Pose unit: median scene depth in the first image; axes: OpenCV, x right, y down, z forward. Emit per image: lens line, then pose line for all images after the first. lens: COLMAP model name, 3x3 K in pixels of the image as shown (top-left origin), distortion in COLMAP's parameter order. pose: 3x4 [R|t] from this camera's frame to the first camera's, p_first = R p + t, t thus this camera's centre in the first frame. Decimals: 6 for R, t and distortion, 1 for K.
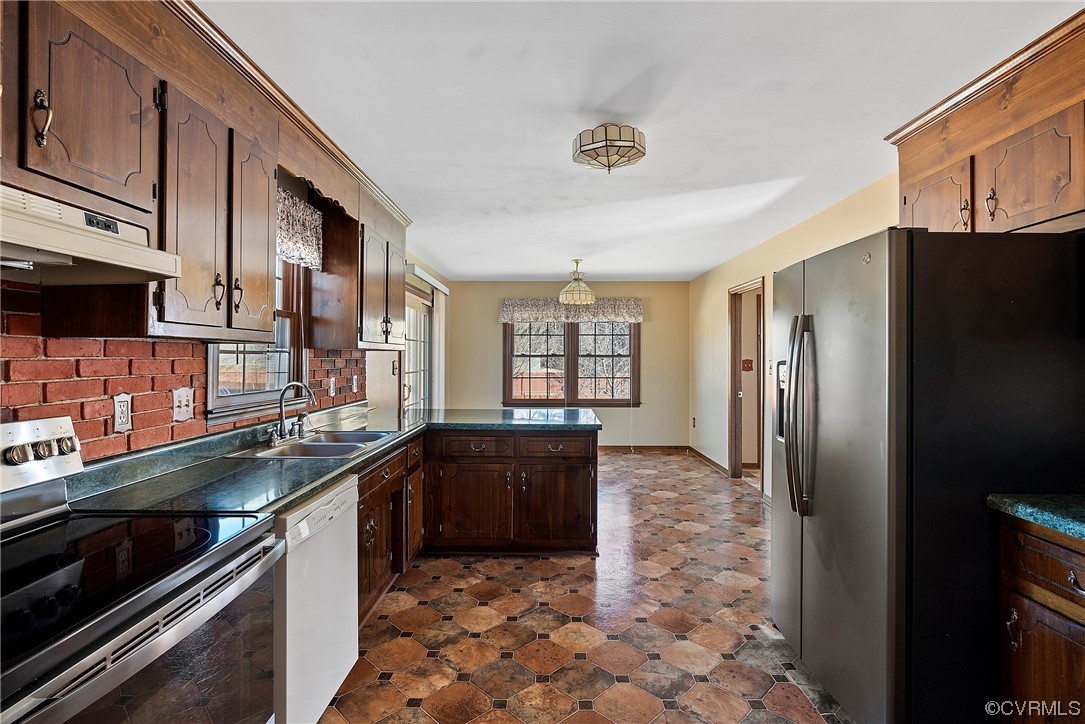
lens RADIAL K [[478.4, 0, 549.6], [0, 478.4, 360.2], [0, 0, 1]] dist [-0.001016, -0.000099]
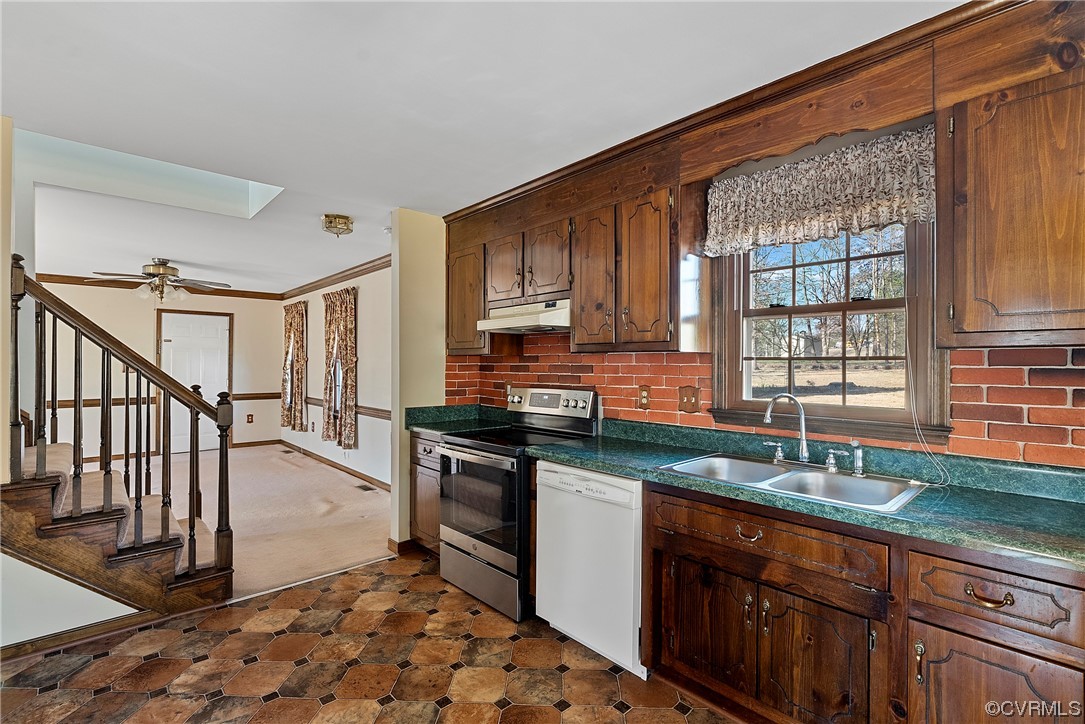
lens RADIAL K [[496.2, 0, 552.9], [0, 496.2, 366.8], [0, 0, 1]] dist [0.001449, -0.000548]
pose [[-0.720455, -0.015303, -0.693332, 0.309459], [-0.005742, 0.999854, -0.016102, 0.010165], [0.693477, -0.007619, -0.720438, 1.470774]]
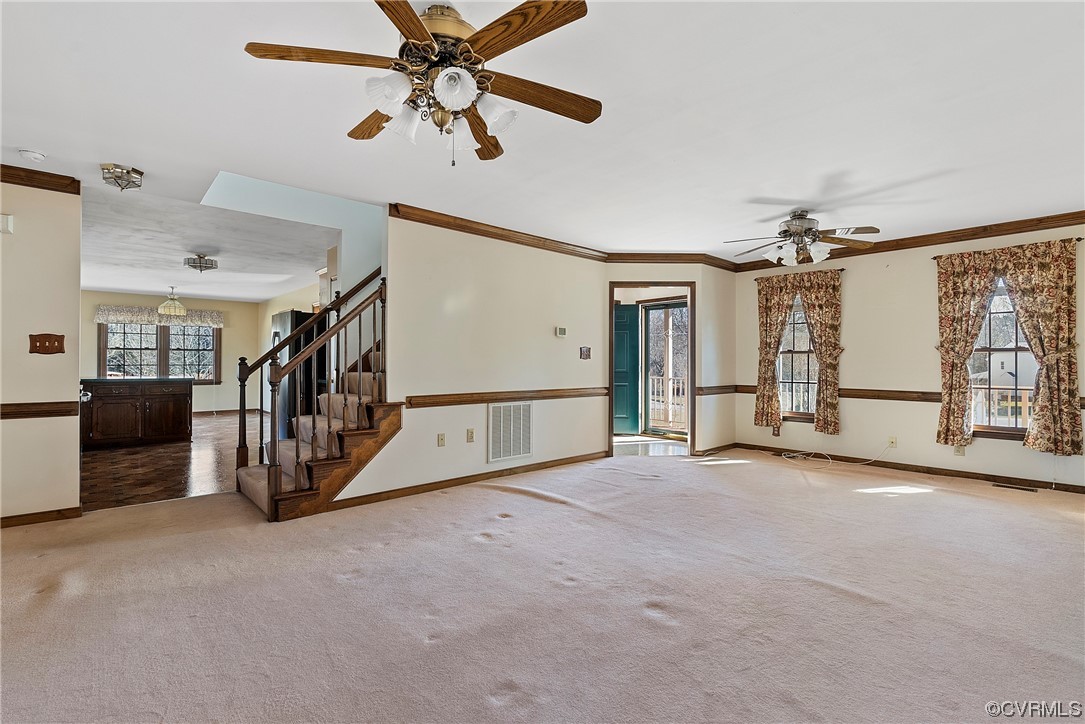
lens RADIAL K [[496.2, 0, 545.0], [0, 496.2, 358.4], [0, 0, 1]] dist [0.001449, -0.000548]
pose [[0.733057, 0.006393, 0.680137, -0.256943], [0.002976, 0.999916, -0.012606, 0.081917], [-0.680161, 0.011265, 0.732977, -1.706808]]
